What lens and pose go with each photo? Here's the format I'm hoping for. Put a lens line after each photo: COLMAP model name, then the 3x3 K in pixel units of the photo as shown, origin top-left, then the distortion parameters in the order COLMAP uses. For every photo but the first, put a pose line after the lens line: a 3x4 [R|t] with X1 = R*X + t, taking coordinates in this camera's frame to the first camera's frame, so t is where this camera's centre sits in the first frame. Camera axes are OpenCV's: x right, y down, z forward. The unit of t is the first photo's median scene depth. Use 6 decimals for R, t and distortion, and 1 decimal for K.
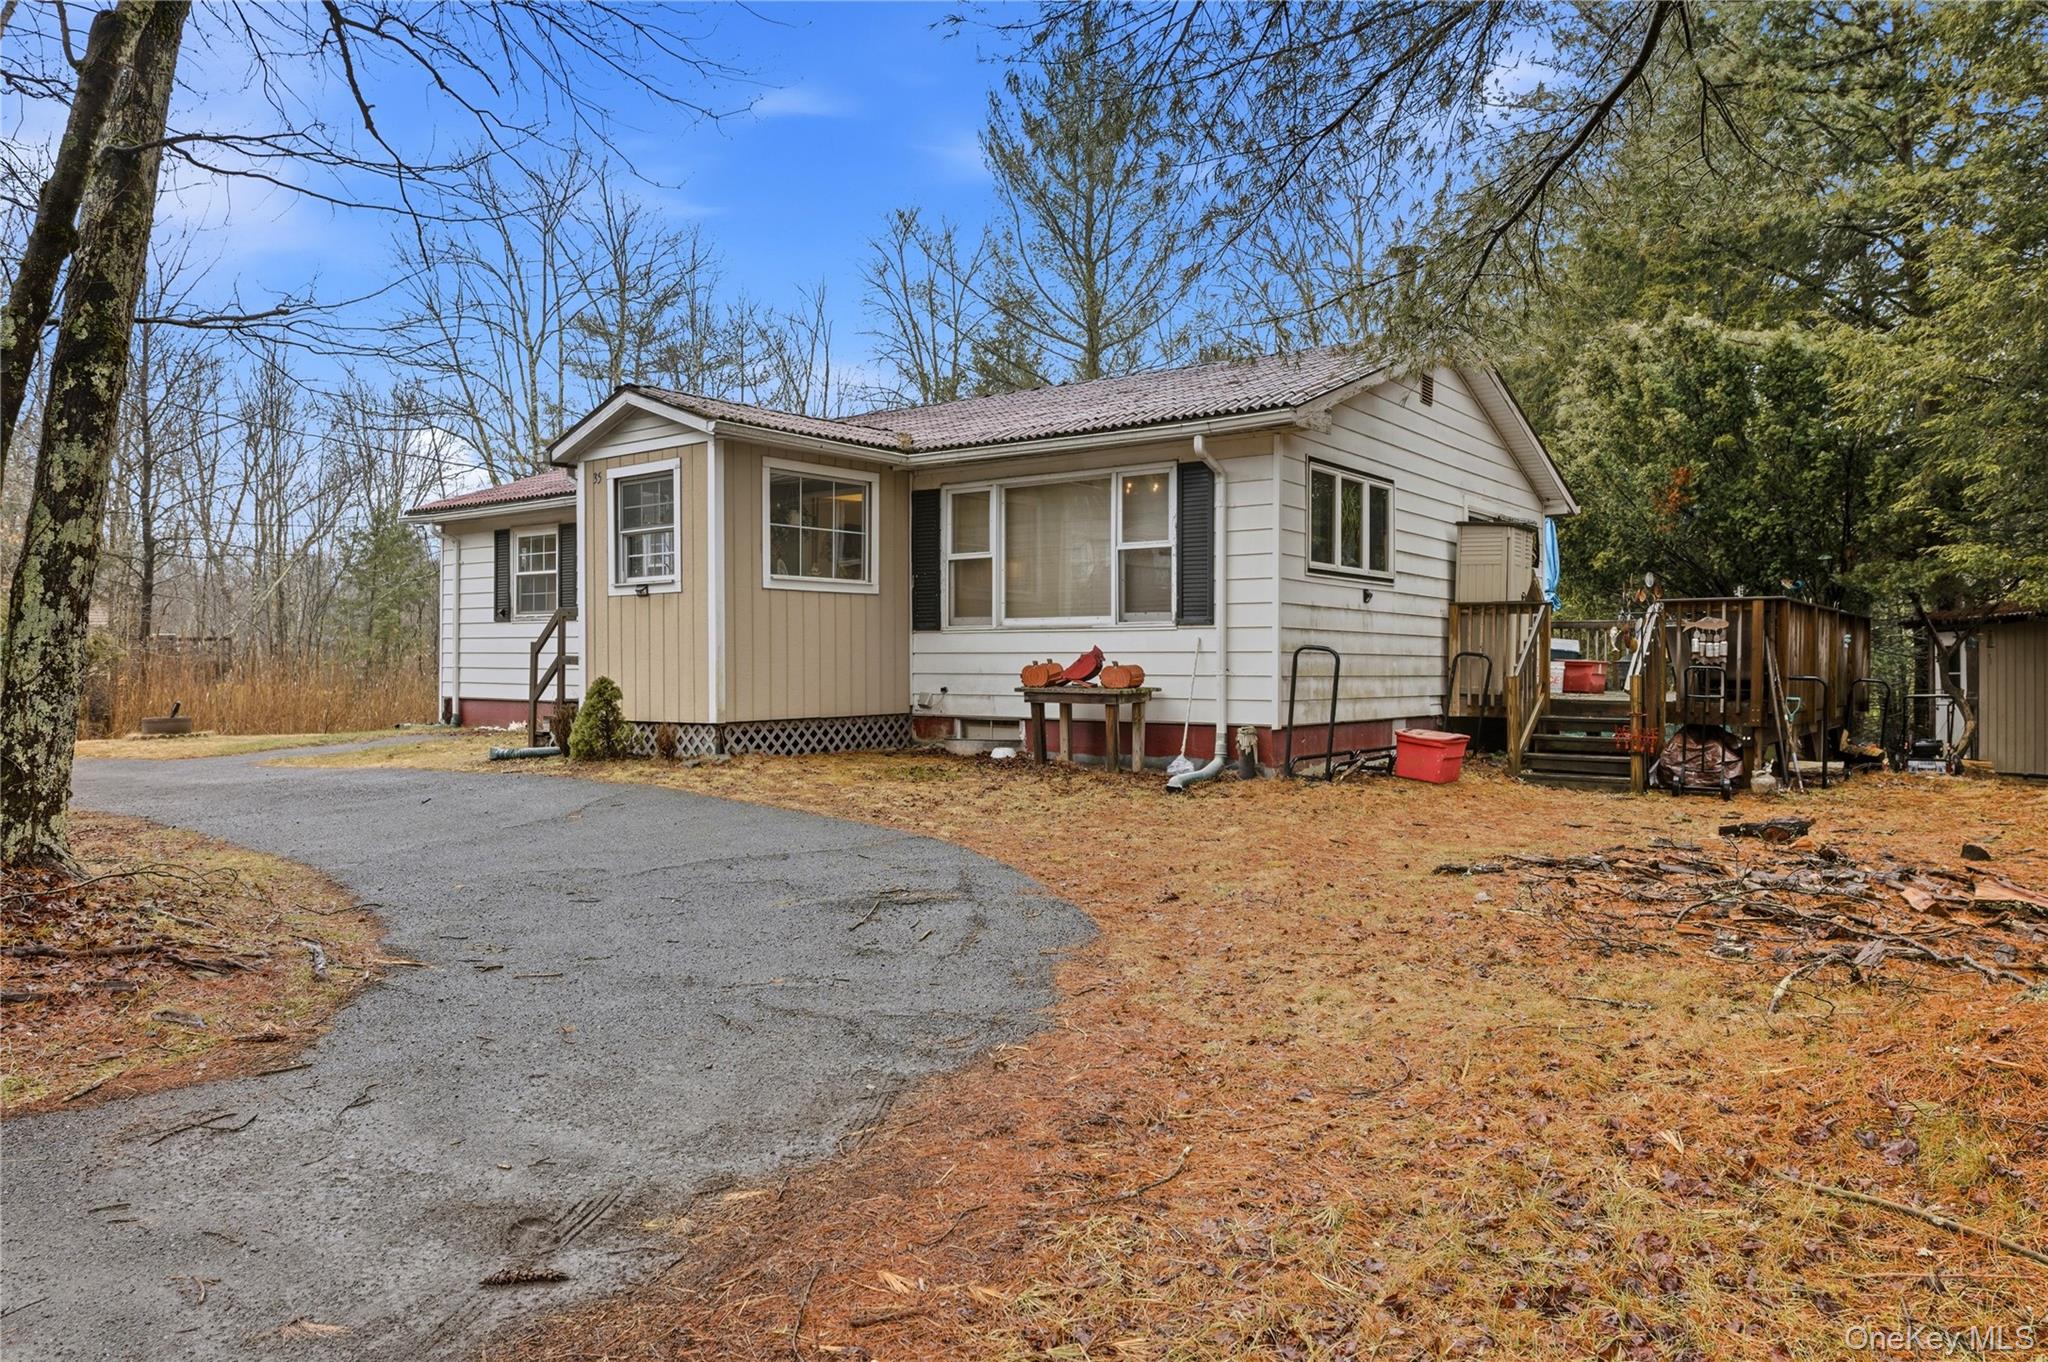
lens RADIAL K [[1367.3, 0, 1024.0], [0, 1367.3, 681.0], [0, 0, 1]] dist [0.000723, -0.001964]
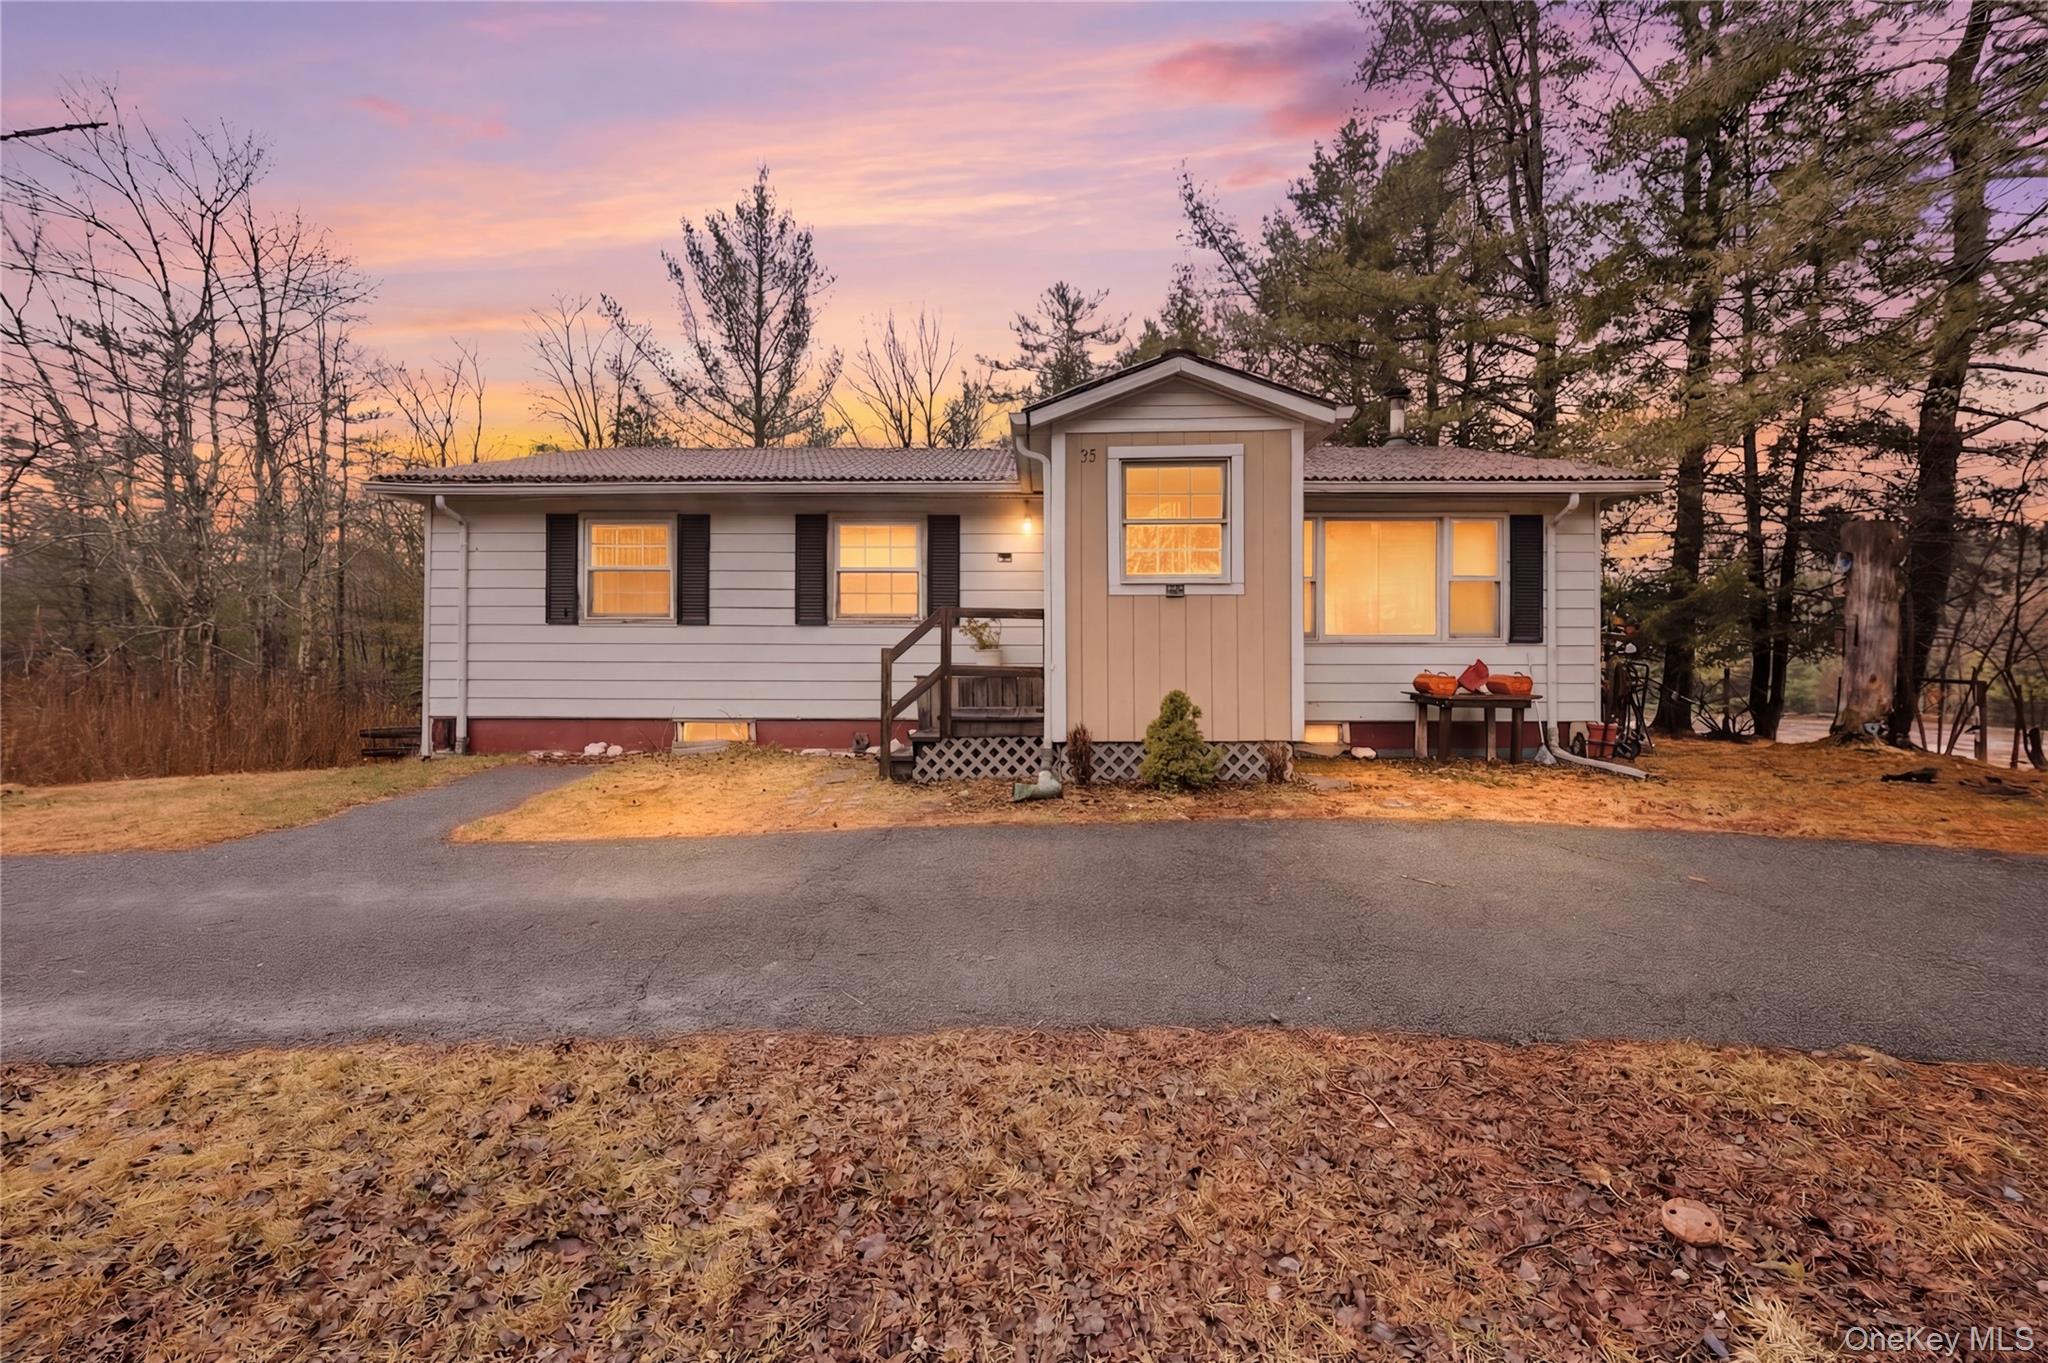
lens RADIAL K [[799.8, 0, 1026.3], [0, 799.8, 669.4], [0, 0, 1]] dist [0.001334, -0.003456]
pose [[0.798021, -0.000147, 0.602630, -0.645794], [0.009317, 0.999883, -0.012094, -0.010902], [-0.602558, 0.015266, 0.797929, 0.638634]]
